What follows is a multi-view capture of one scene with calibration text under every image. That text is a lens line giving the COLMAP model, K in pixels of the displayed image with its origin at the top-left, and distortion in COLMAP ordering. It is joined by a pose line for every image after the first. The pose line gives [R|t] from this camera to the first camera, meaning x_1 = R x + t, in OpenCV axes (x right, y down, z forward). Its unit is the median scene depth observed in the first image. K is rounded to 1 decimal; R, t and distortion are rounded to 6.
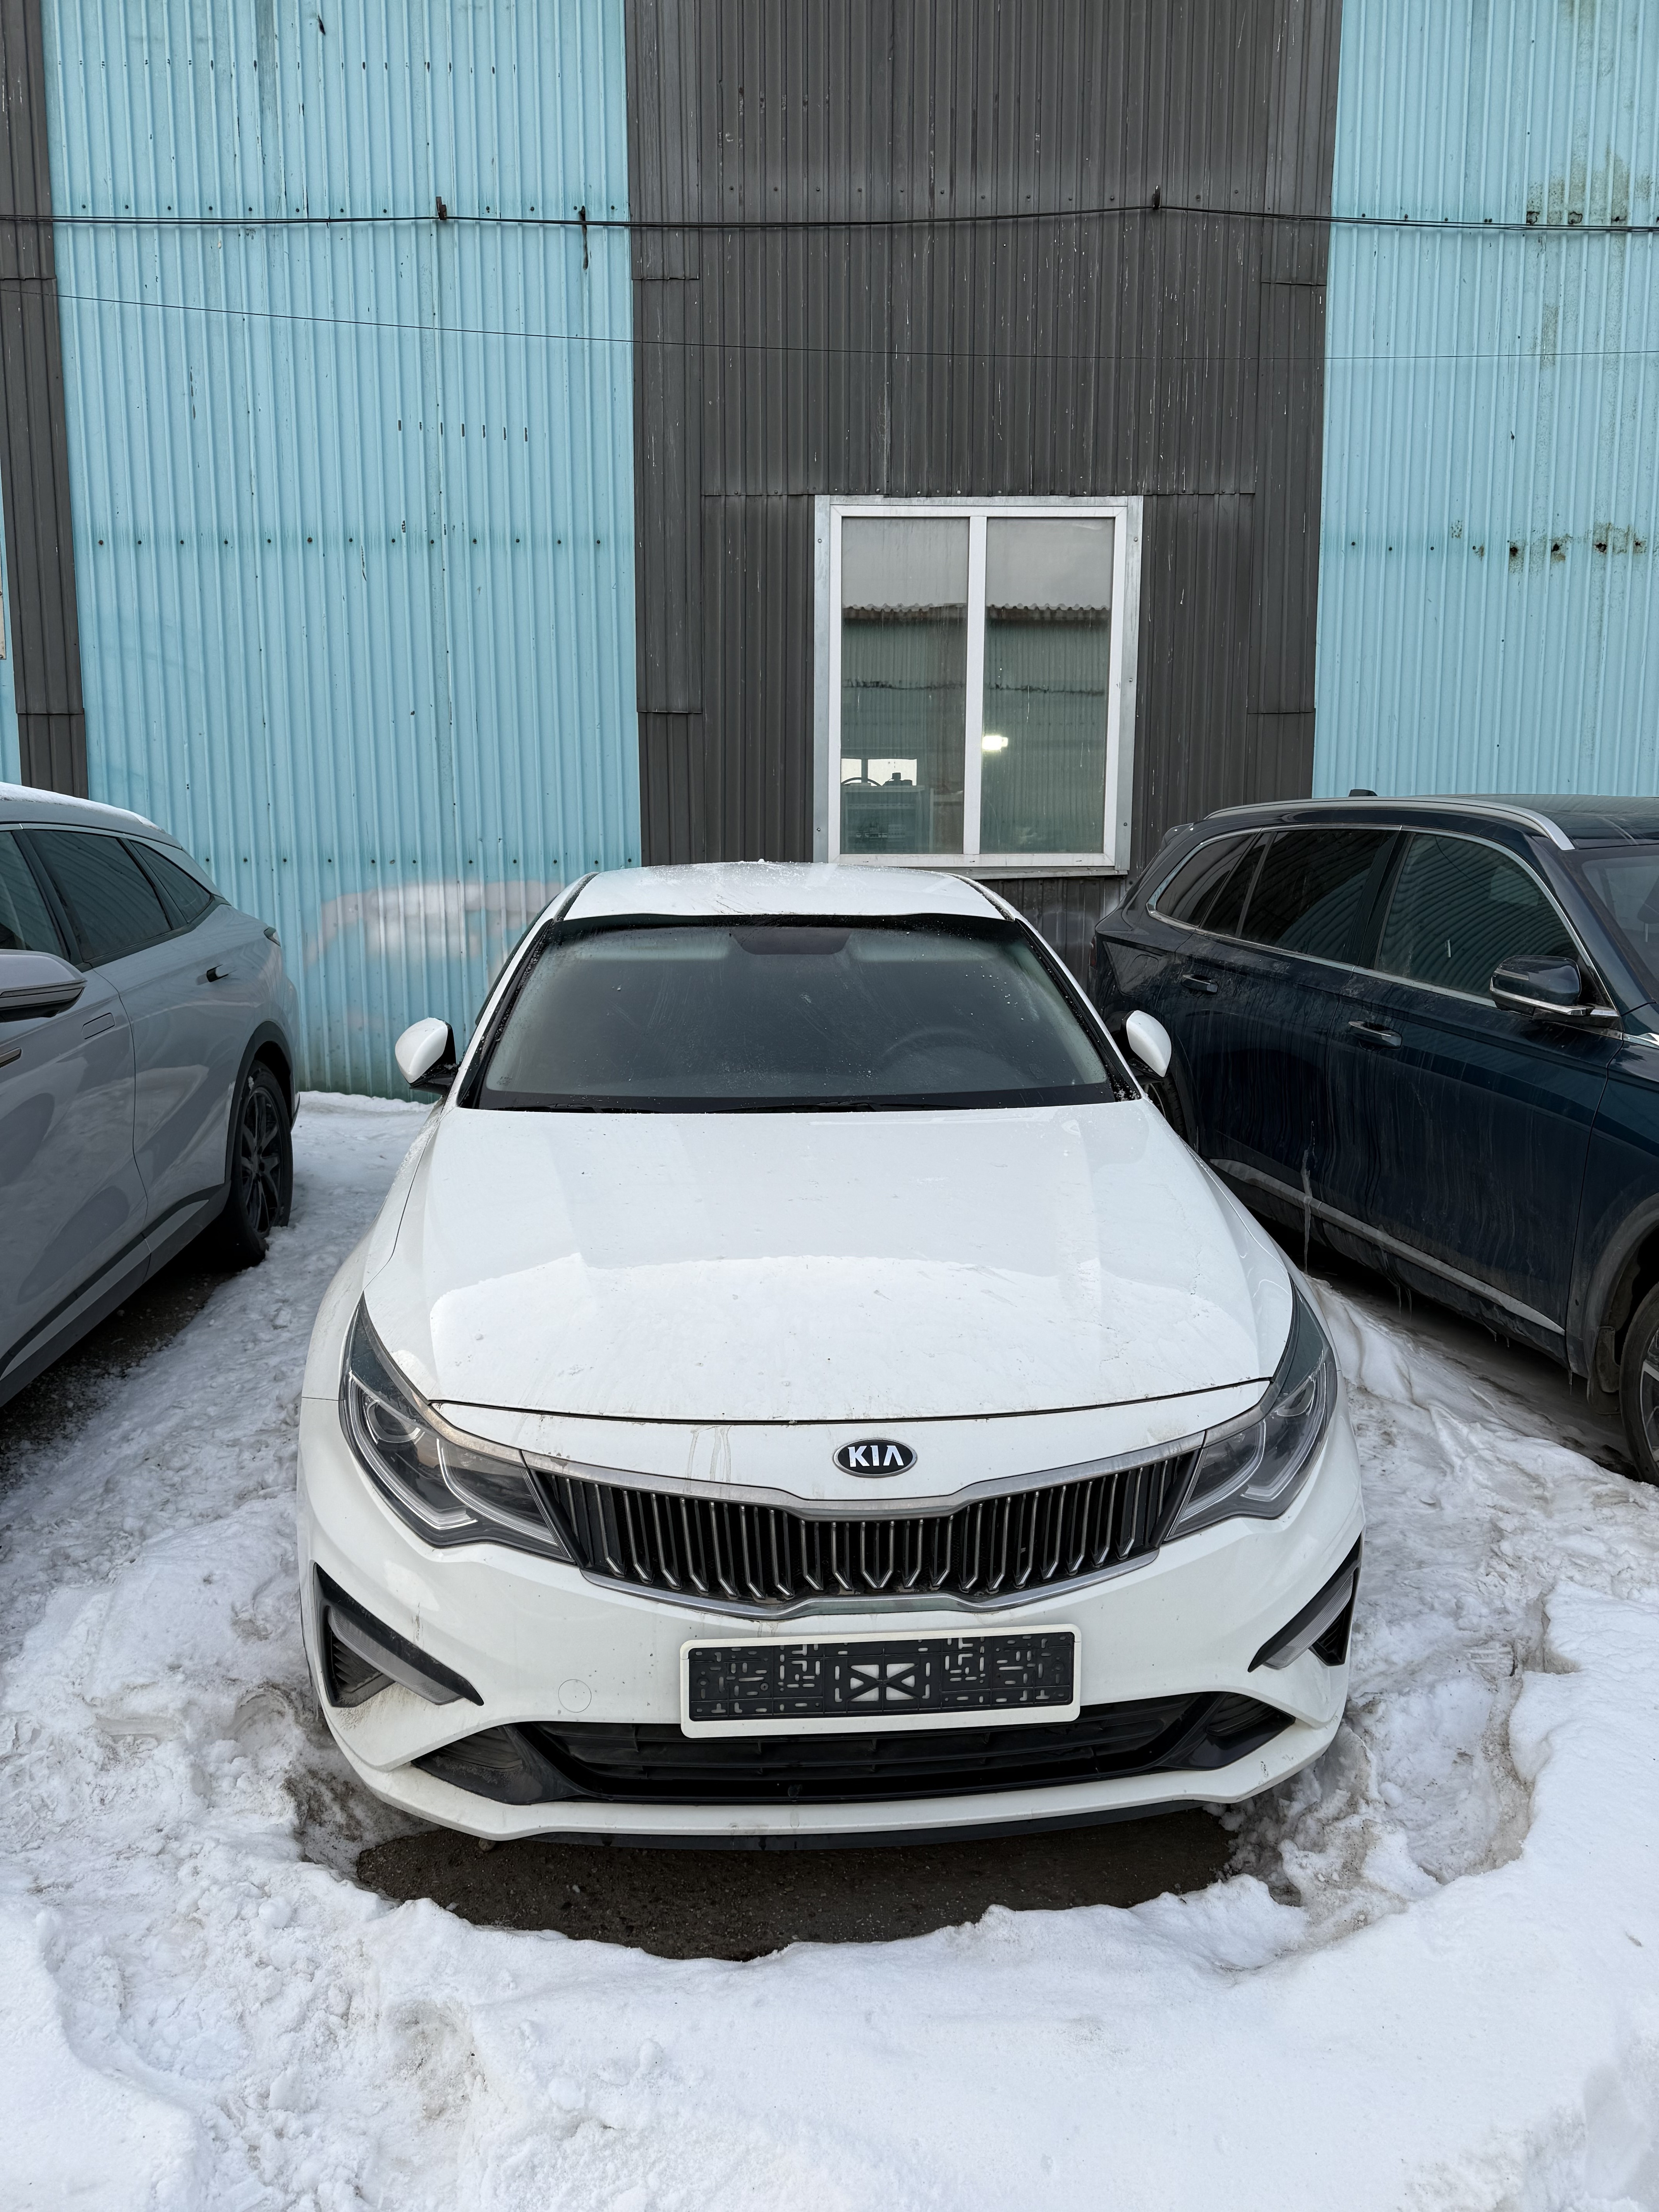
lens RADIAL K [[1555.7, 0, 838.2], [0, 1555.7, 1104.3], [0, 0, 1]] dist [0.003088, -0.017885]
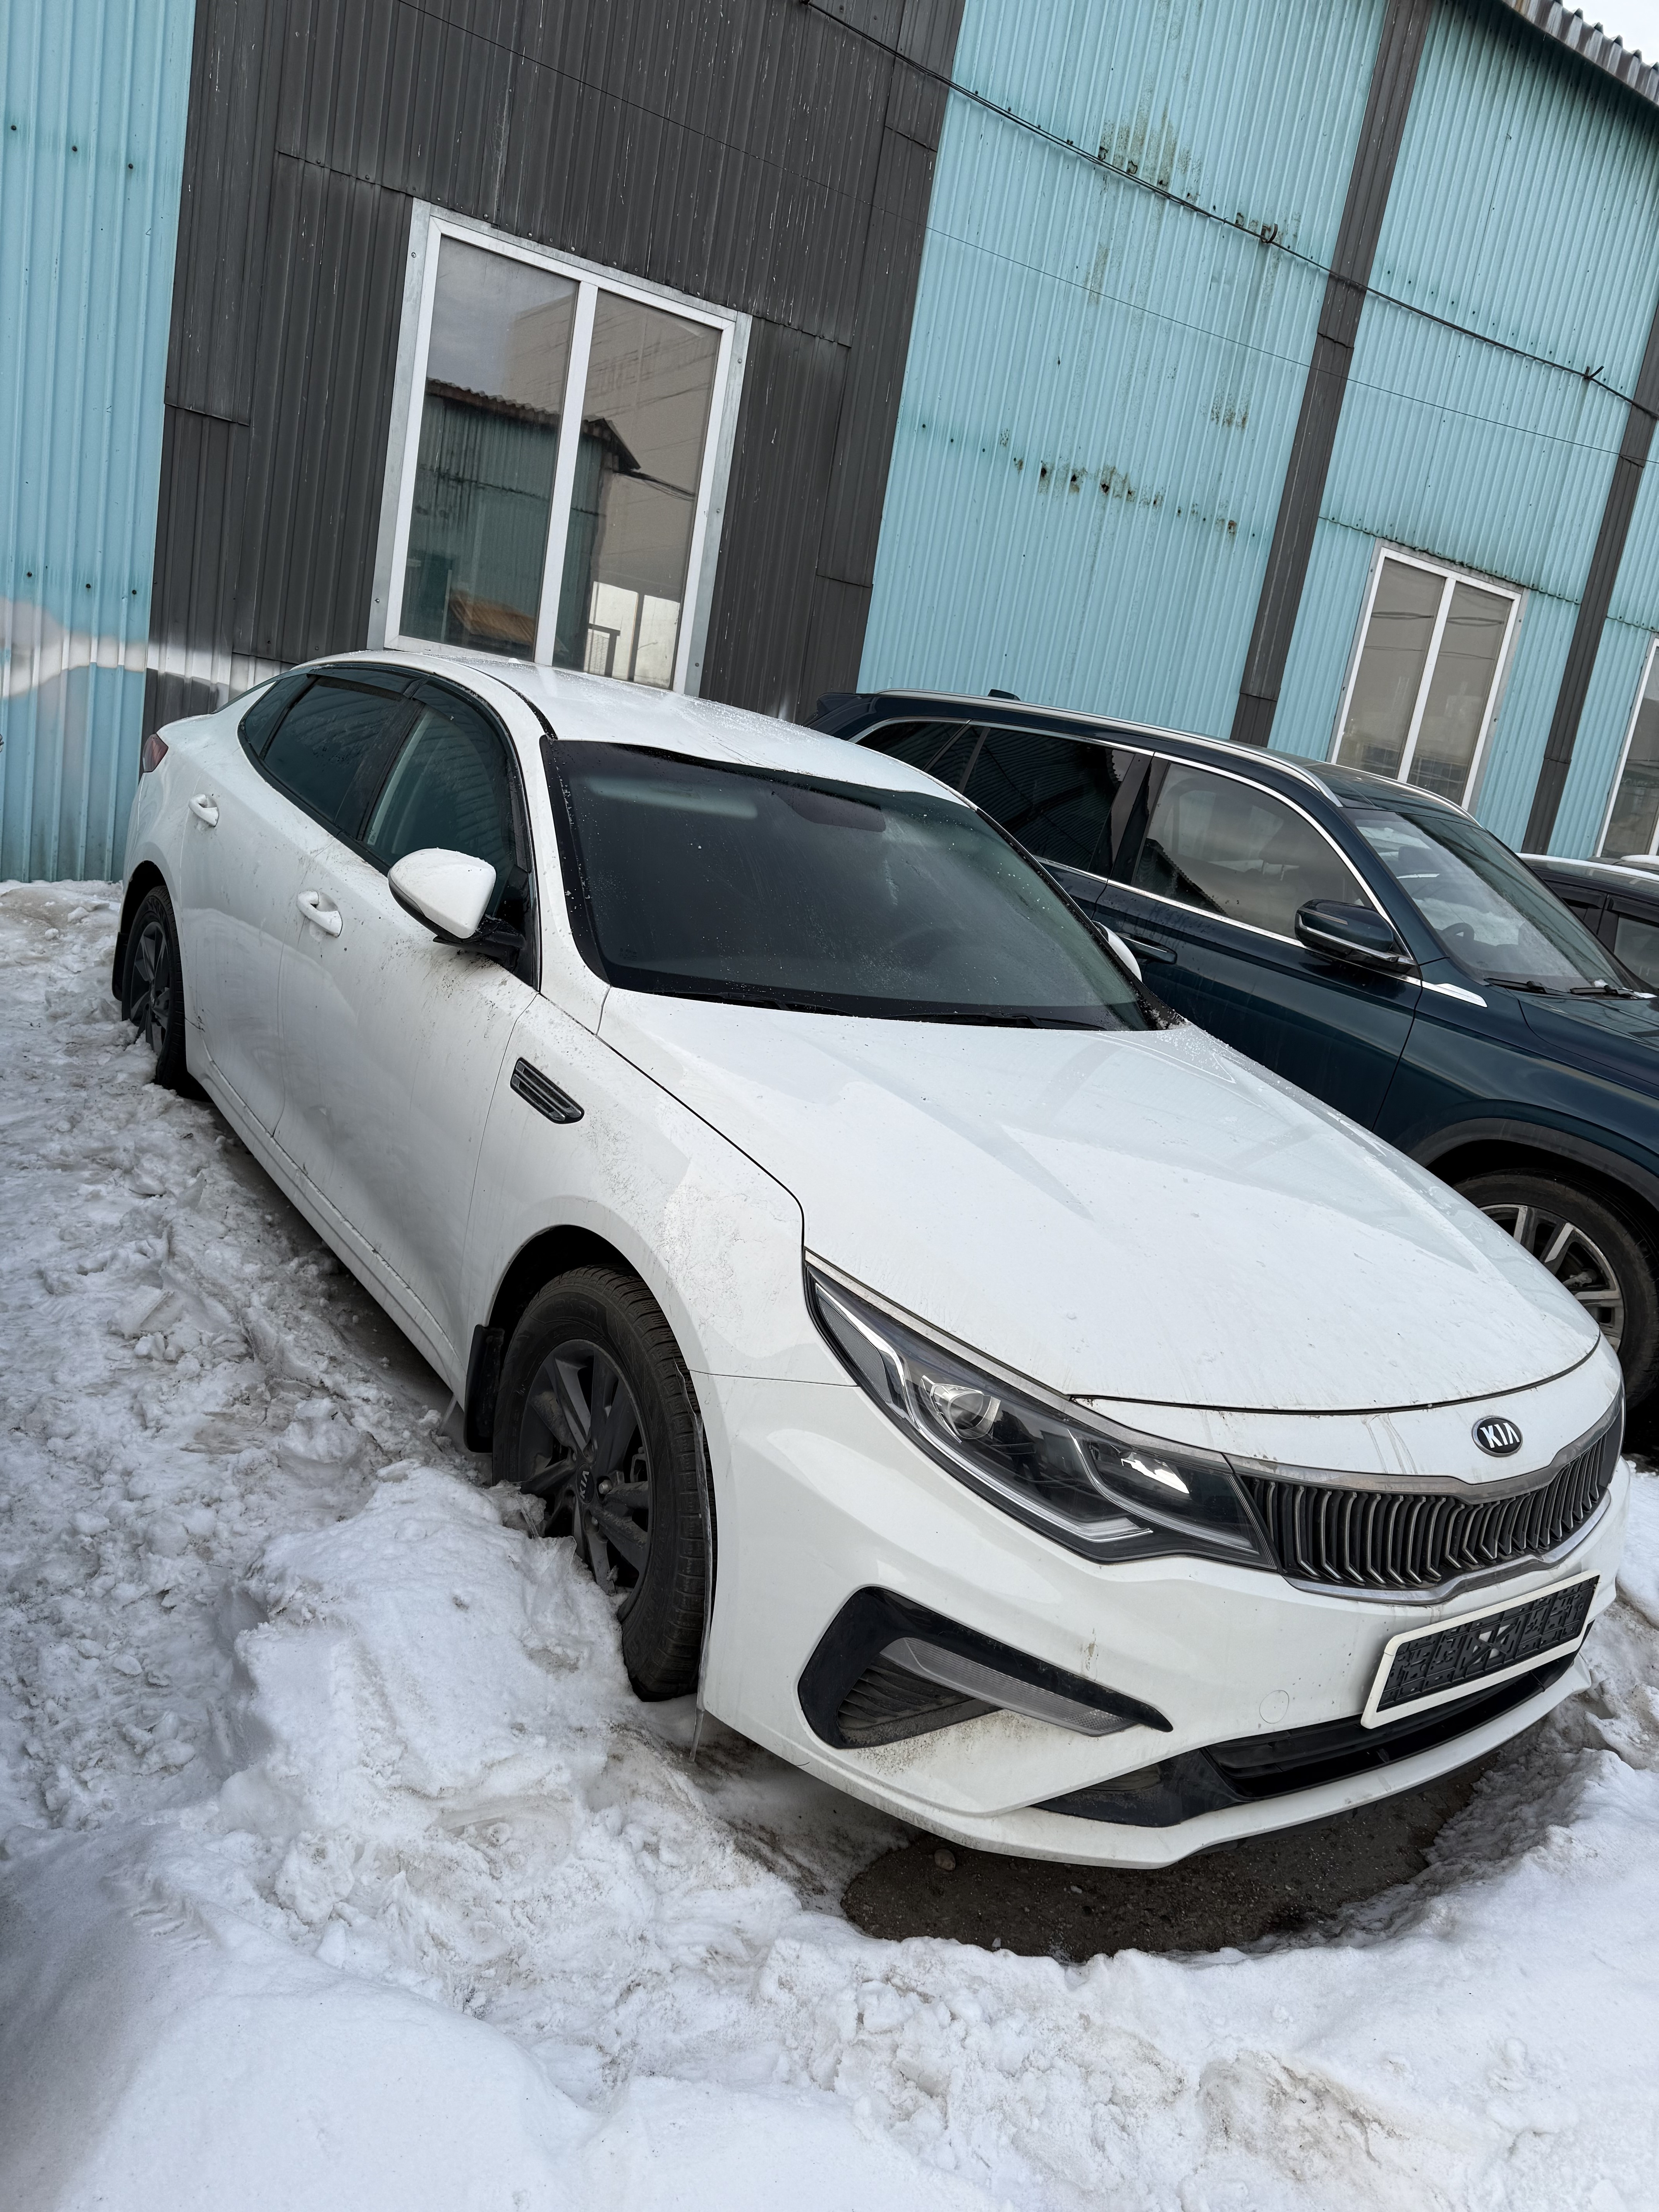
lens RADIAL K [[1555.7, 0, 839.7], [0, 1555.7, 1113.9], [0, 0, 1]] dist [0.003088, -0.017885]
pose [[0.849499, 0.035106, 0.526422, -0.246401], [-0.102831, 0.989665, 0.099943, -0.010653], [-0.517472, -0.139034, 0.844329, 0.108877]]
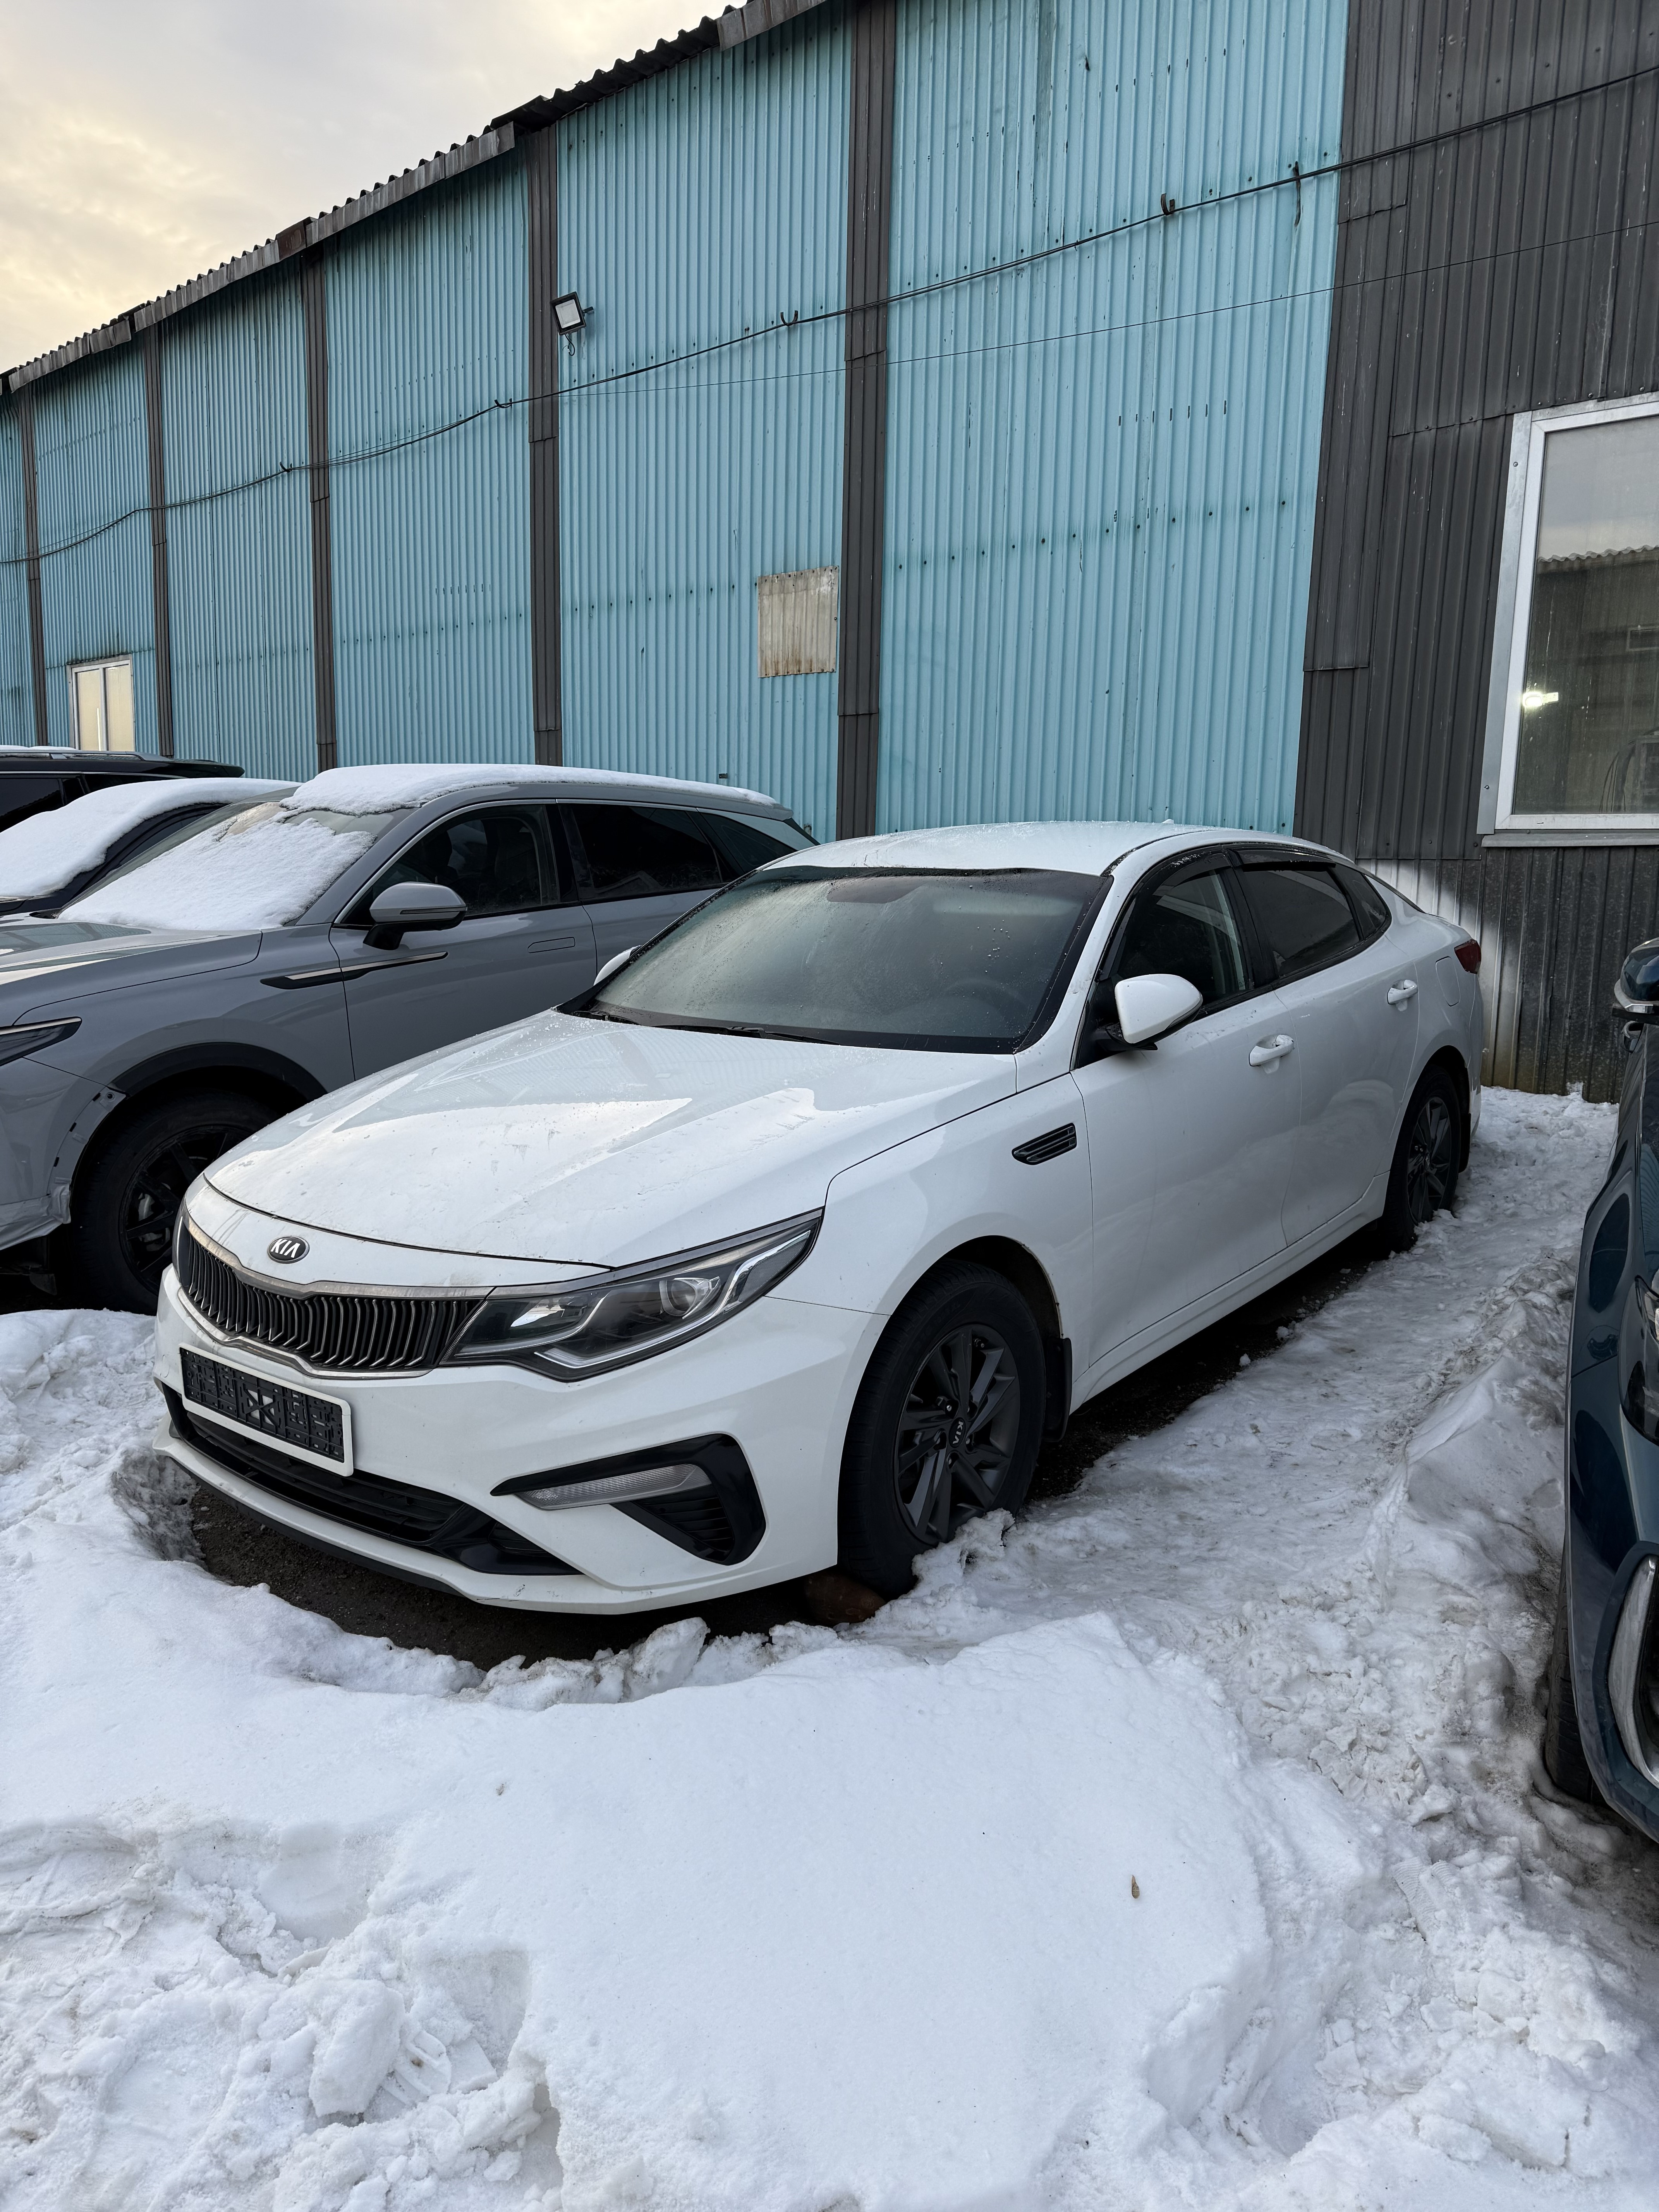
lens RADIAL K [[1555.7, 0, 830.0], [0, 1555.7, 1115.7], [0, 0, 1]] dist [0.003088, -0.017885]
pose [[0.728701, 0.113348, -0.675386, 0.352396], [-0.100315, 0.993237, 0.058458, -0.003817], [0.677445, 0.025153, 0.735144, 0.088878]]
